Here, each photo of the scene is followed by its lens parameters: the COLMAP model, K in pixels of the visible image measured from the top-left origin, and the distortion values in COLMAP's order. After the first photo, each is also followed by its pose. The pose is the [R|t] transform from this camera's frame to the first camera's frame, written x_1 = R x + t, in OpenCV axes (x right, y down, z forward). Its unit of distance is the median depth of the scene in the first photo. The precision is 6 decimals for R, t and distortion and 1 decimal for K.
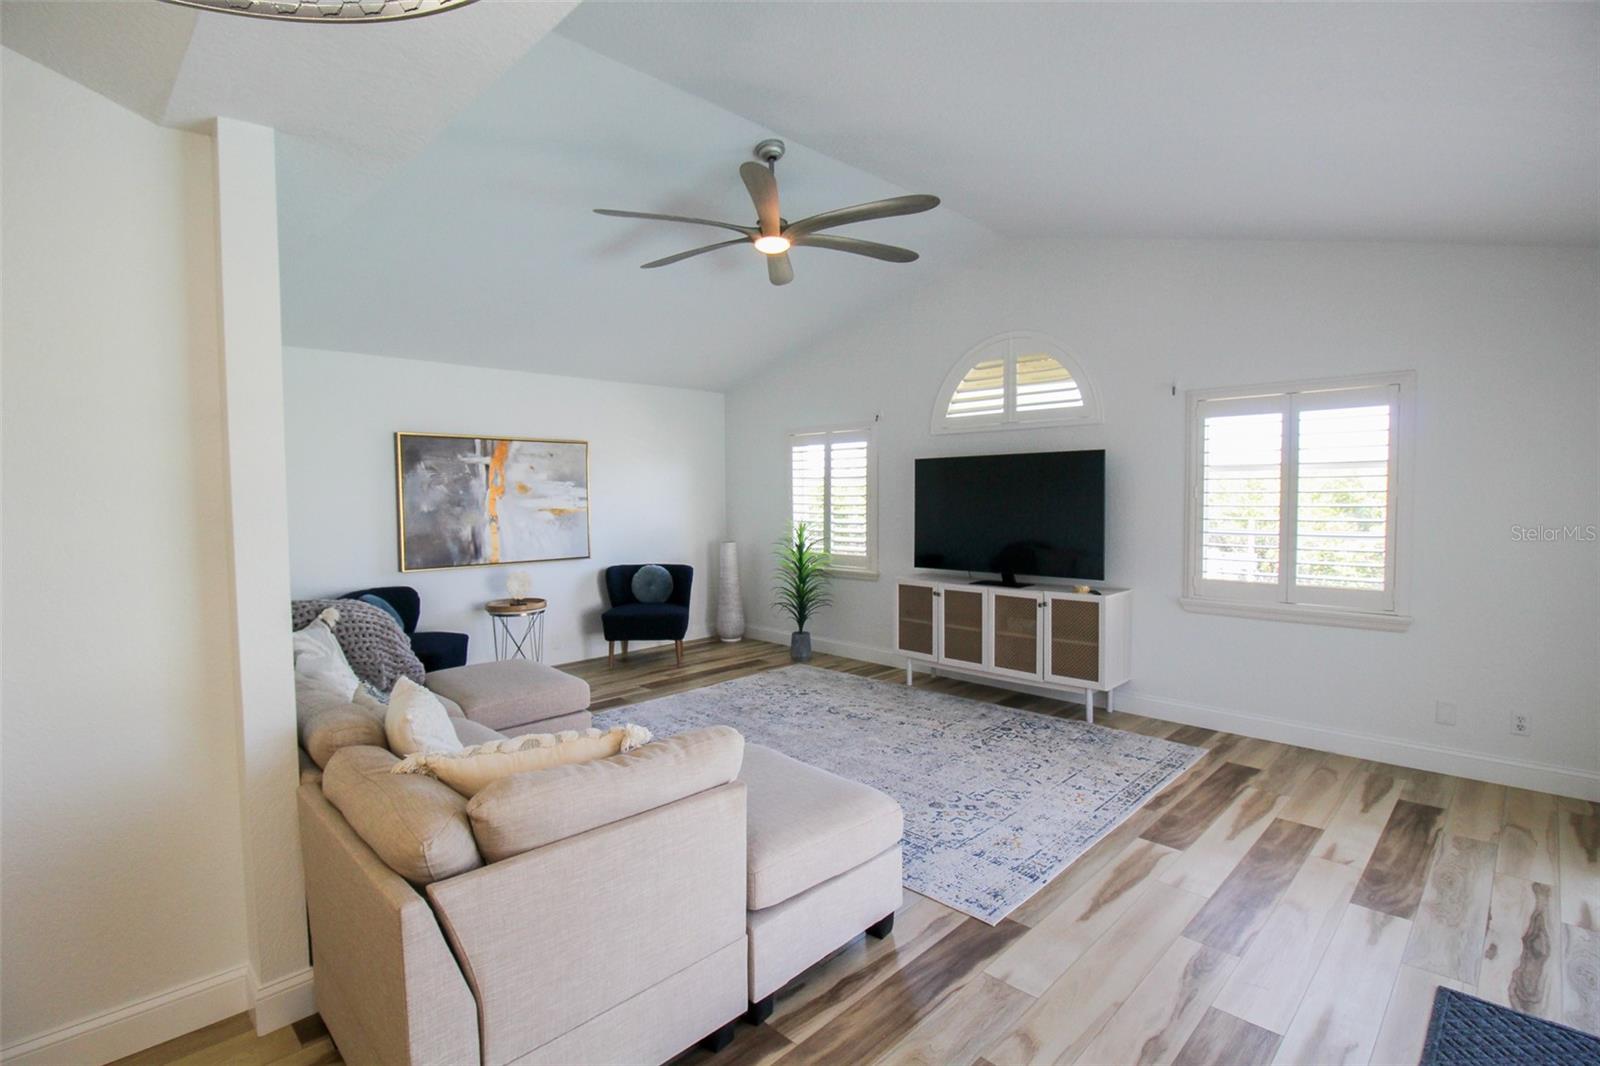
lens RADIAL K [[758.2, 0, 798.8], [0, 758.2, 527.7], [0, 0, 1]] dist [-0.017368, -0.005255]
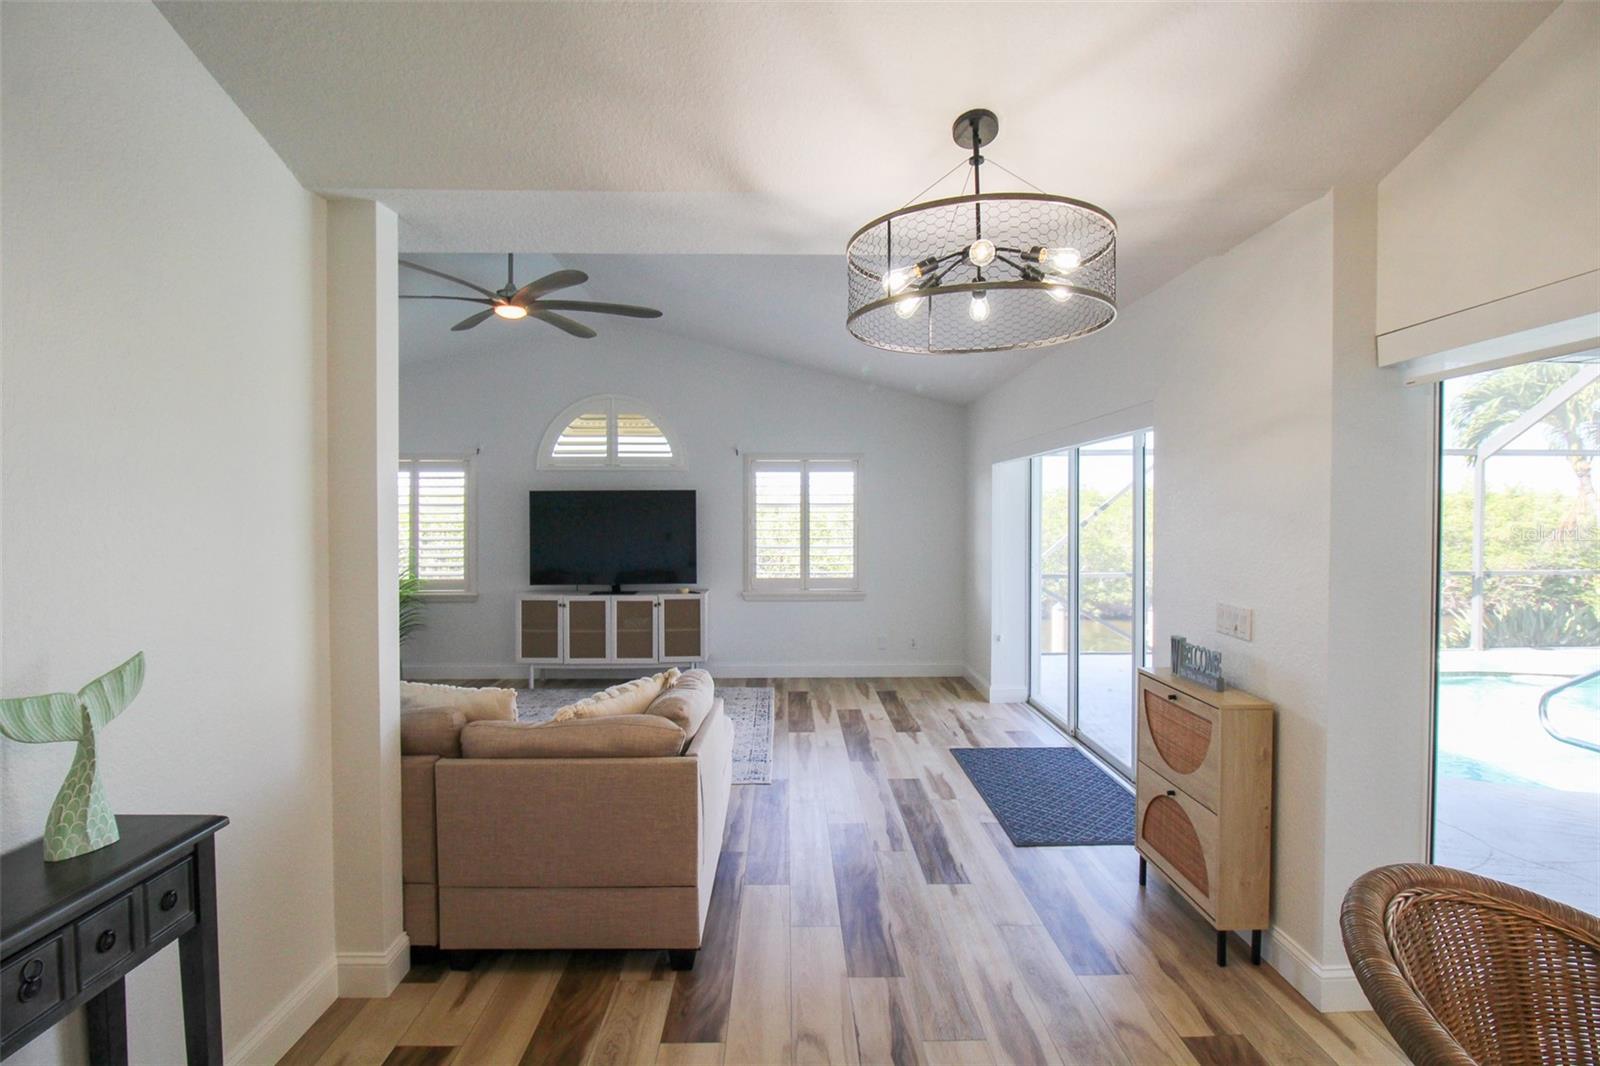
lens RADIAL K [[758.2, 0, 810.4], [0, 758.2, 529.7], [0, 0, 1]] dist [-0.017368, -0.005255]
pose [[0.686477, -0.003779, 0.727141, -0.462367], [0.028175, 0.999374, -0.021405, 0.005896], [-0.726605, 0.035181, 0.686154, -0.113653]]
